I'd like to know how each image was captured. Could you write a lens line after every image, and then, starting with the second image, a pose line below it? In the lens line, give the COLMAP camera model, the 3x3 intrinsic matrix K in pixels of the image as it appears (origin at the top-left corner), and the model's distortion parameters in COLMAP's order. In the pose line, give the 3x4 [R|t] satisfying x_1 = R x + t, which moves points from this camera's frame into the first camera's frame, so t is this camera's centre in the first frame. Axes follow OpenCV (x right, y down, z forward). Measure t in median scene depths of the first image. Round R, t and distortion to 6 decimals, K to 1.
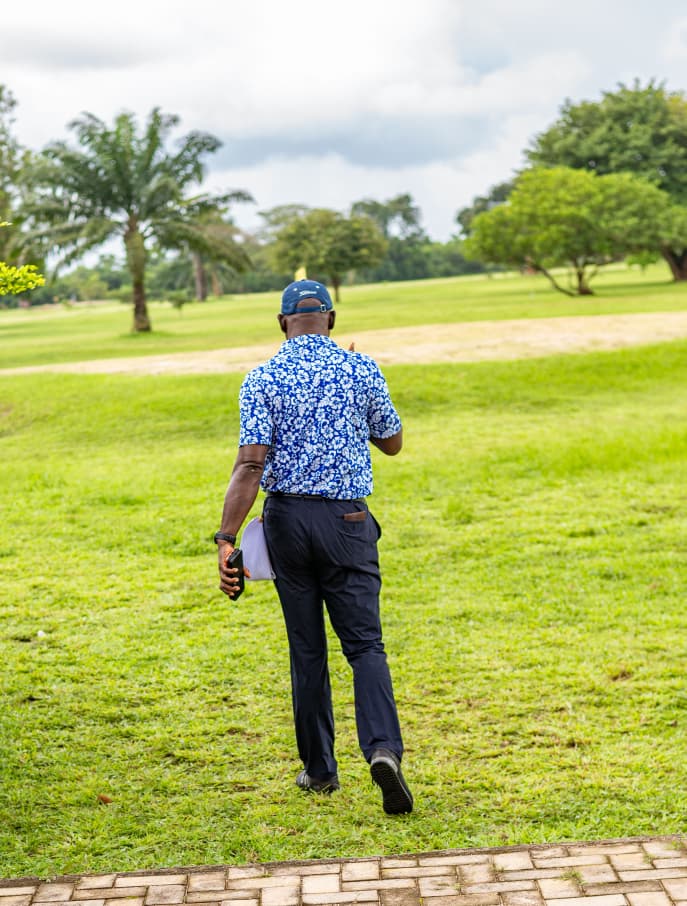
lens RADIAL K [[3047.4, 0, 343.3], [0, 3047.4, 453.3], [0, 0, 1]] dist [0.052533, -1.364910]
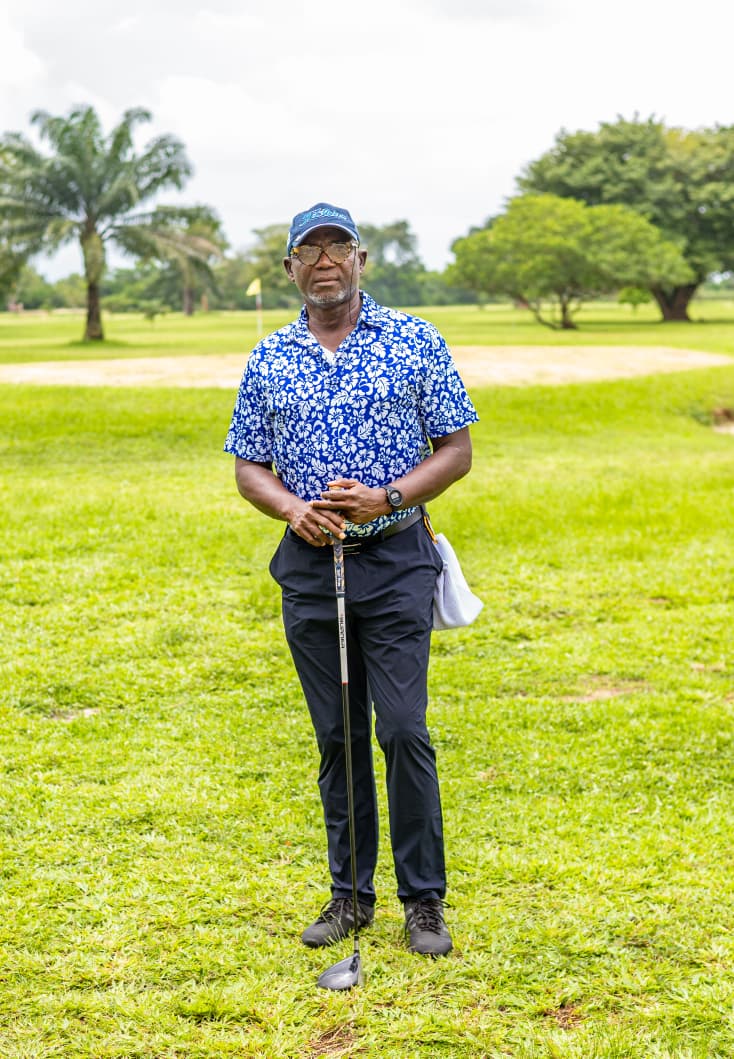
lens RADIAL K [[2502.9, 0, 432.4], [0, 2502.9, 528.3], [0, 0, 1]] dist [-0.094885, -0.045051]
pose [[0.998353, 0.056875, 0.007456, 0.051251], [-0.057046, 0.998055, 0.025148, -0.009806], [-0.006011, -0.025532, 0.999656, 0.312507]]
